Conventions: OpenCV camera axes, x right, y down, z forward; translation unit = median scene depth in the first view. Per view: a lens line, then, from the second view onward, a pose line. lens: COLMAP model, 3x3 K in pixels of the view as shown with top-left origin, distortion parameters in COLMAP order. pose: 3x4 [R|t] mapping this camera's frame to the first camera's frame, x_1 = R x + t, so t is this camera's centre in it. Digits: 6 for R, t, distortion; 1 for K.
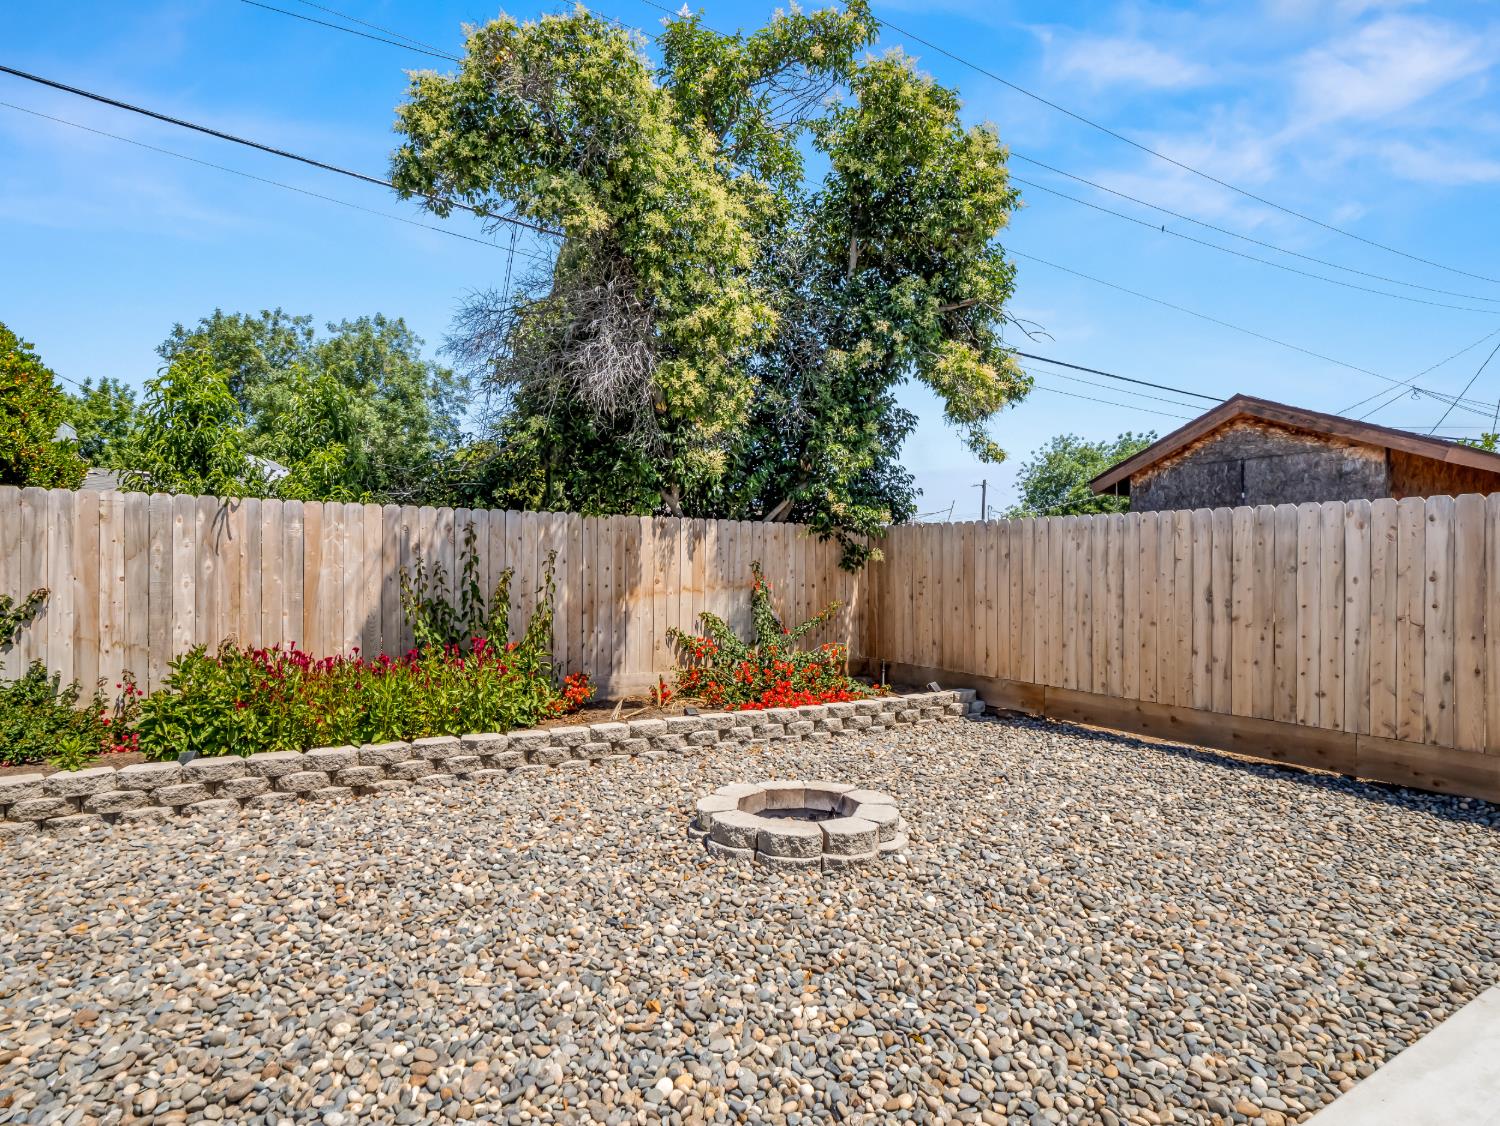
lens RADIAL K [[793.6, 0, 750.0], [0, 793.6, 563.0], [0, 0, 1]] dist [-0.016310, -0.000198]
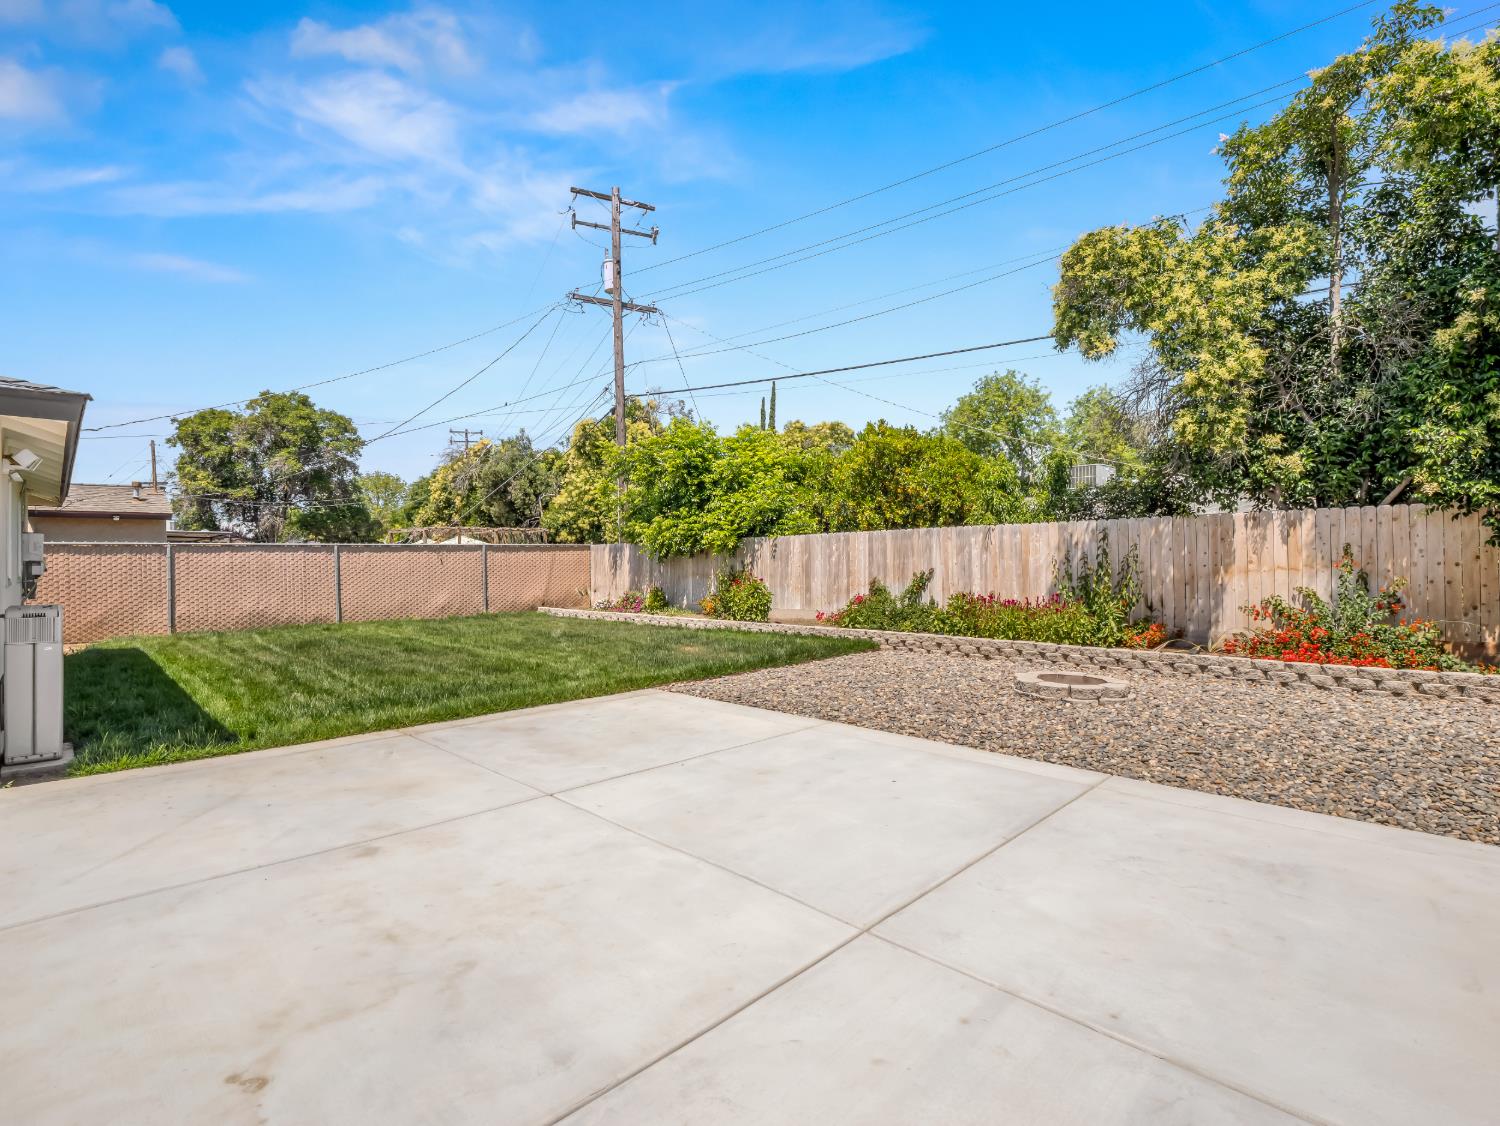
lens RADIAL K [[720.8, 0, 745.9], [0, 720.8, 567.0], [0, 0, 1]] dist [-0.017228, 0.000923]
pose [[0.224182, -0.002436, -0.974544, 0.980925], [0.030977, 0.999509, 0.004628, 0.000938], [0.974055, -0.031226, 0.224148, -0.083187]]
